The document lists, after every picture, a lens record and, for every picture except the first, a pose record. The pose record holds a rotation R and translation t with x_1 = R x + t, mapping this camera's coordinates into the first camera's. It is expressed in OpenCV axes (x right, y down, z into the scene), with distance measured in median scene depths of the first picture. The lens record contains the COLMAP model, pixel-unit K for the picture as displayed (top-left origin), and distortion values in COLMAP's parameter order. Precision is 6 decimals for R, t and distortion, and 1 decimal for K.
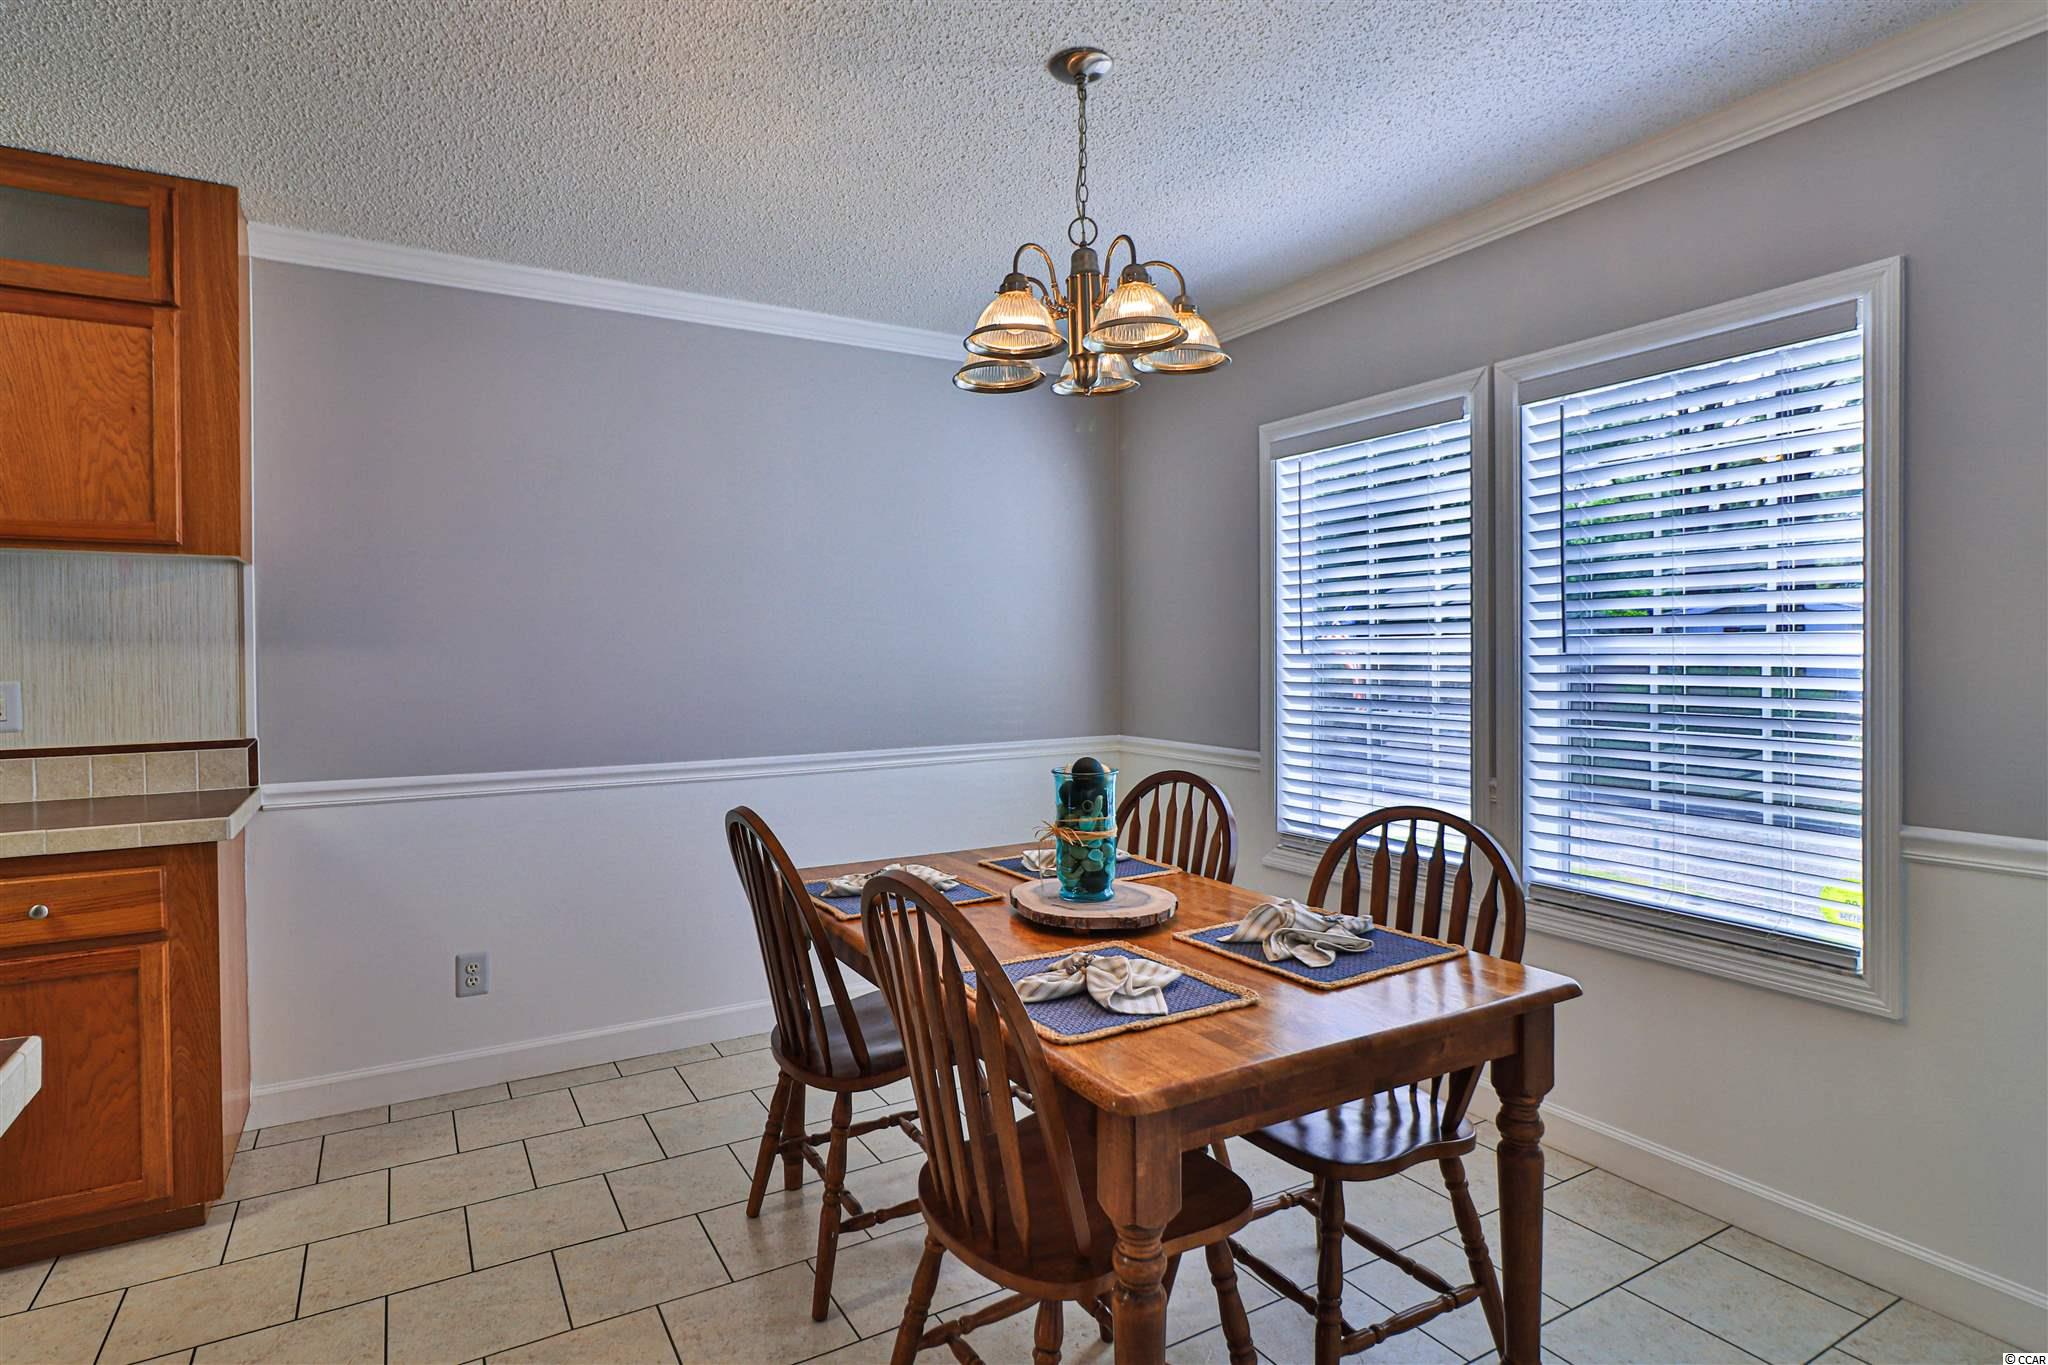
lens RADIAL K [[1066.5, 0, 970.6], [0, 1066.5, 668.8], [0, 0, 1]] dist [0.001662, 0.000041]
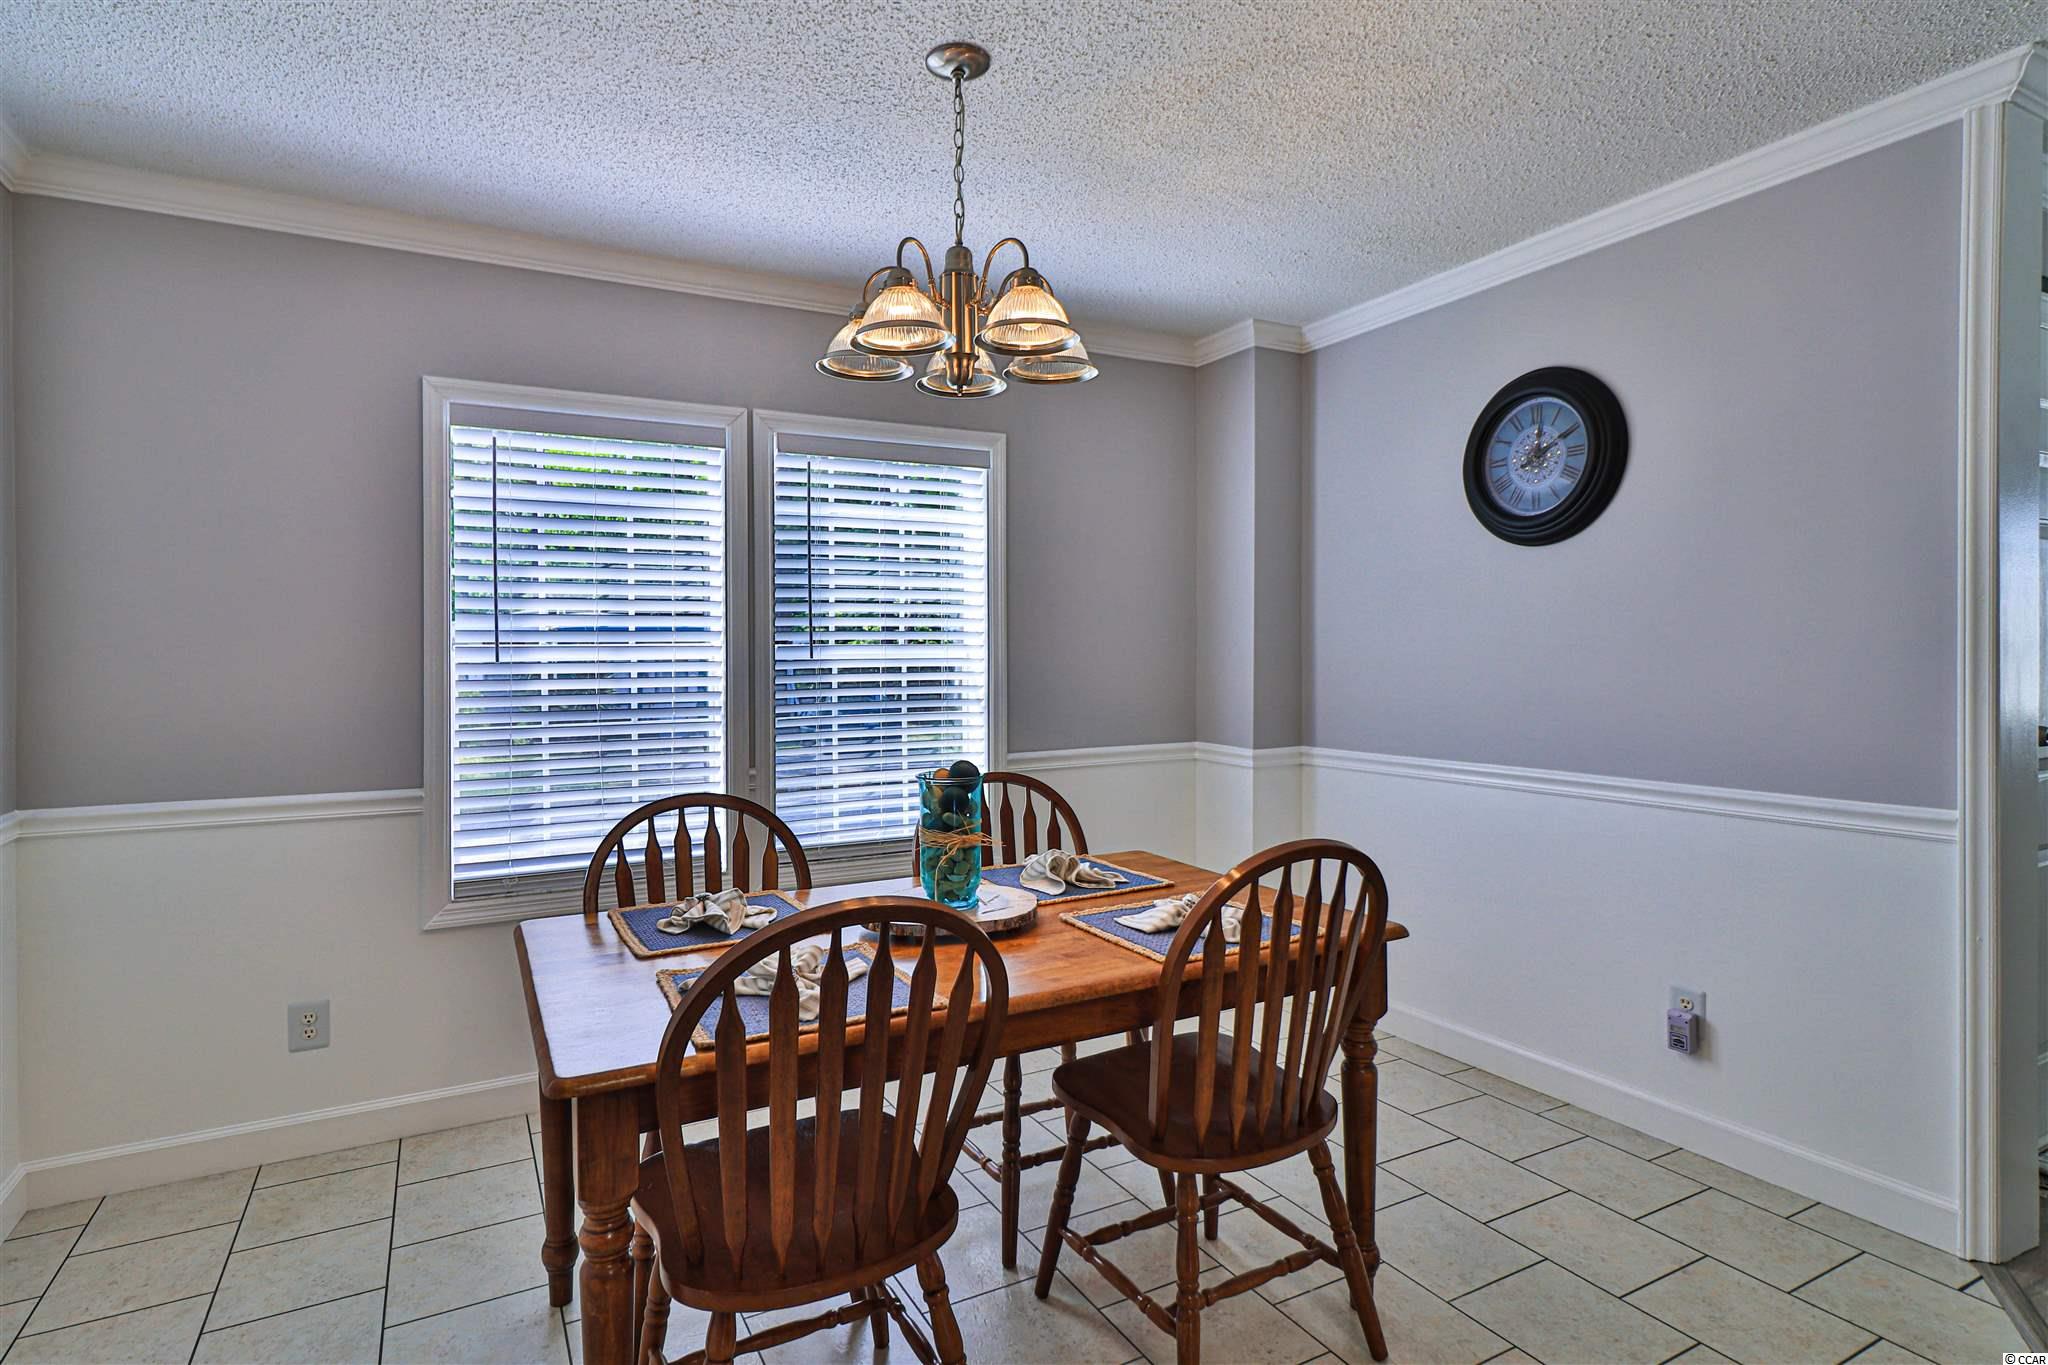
lens RADIAL K [[1060.6, 0, 1010.0], [0, 1060.6, 657.7], [0, 0, 1]] dist [0.001478, 0.000148]
pose [[-0.004300, -0.000860, 0.999990, -0.714339], [0.023990, 0.999712, 0.000963, -0.011969], [-0.999703, 0.023994, -0.004278, 0.792045]]
